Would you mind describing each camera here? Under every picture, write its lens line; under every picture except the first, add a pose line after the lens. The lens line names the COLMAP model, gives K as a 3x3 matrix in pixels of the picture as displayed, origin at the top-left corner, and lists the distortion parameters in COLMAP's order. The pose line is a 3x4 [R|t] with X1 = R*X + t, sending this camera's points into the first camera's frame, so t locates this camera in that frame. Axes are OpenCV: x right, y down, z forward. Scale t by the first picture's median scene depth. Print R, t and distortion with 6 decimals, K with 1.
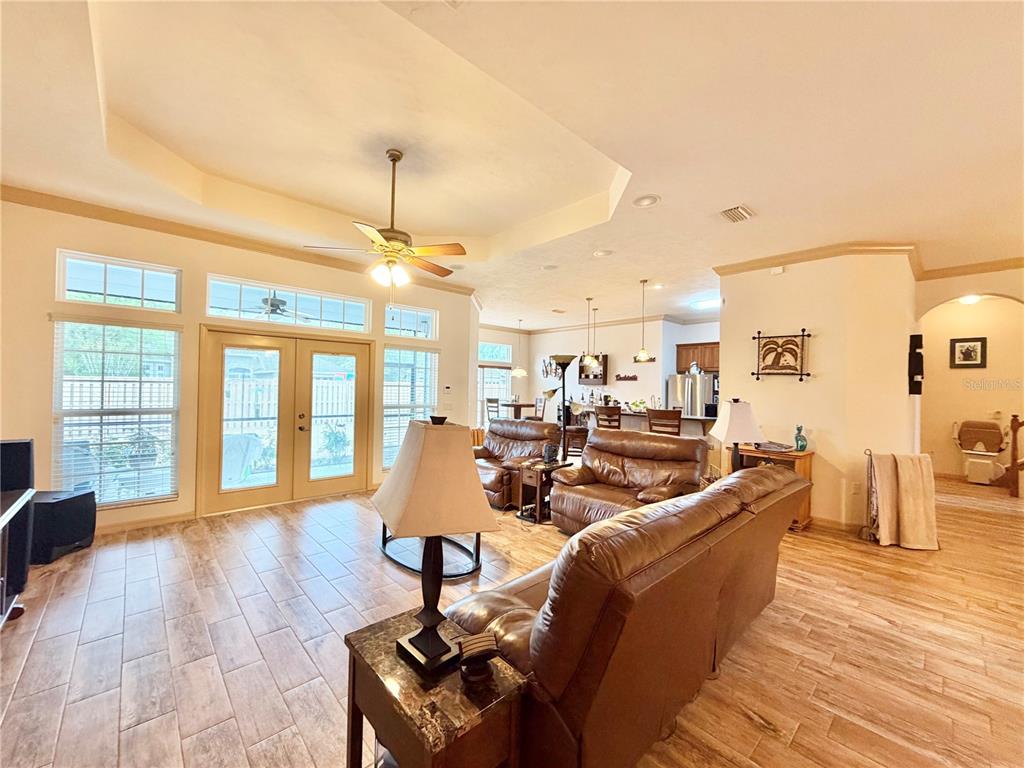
lens RADIAL K [[411.9, 0, 504.8], [0, 411.9, 384.0], [0, 0, 1]] dist [-0.000950, 0.000217]
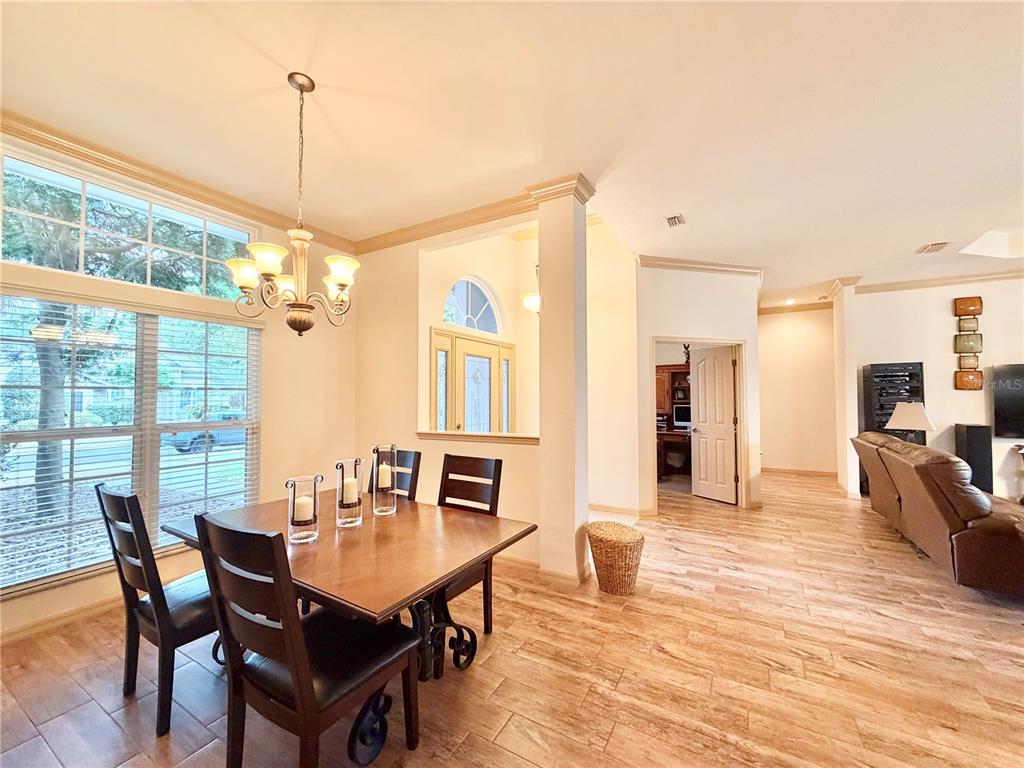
lens RADIAL K [[411.9, 0, 504.8], [0, 411.9, 384.0], [0, 0, 1]] dist [-0.000950, 0.000217]
pose [[-0.959117, -0.024412, -0.281955, 1.193531], [-0.012399, 0.998941, -0.044310, 0.038435], [0.282738, -0.039003, -0.958404, 0.974800]]
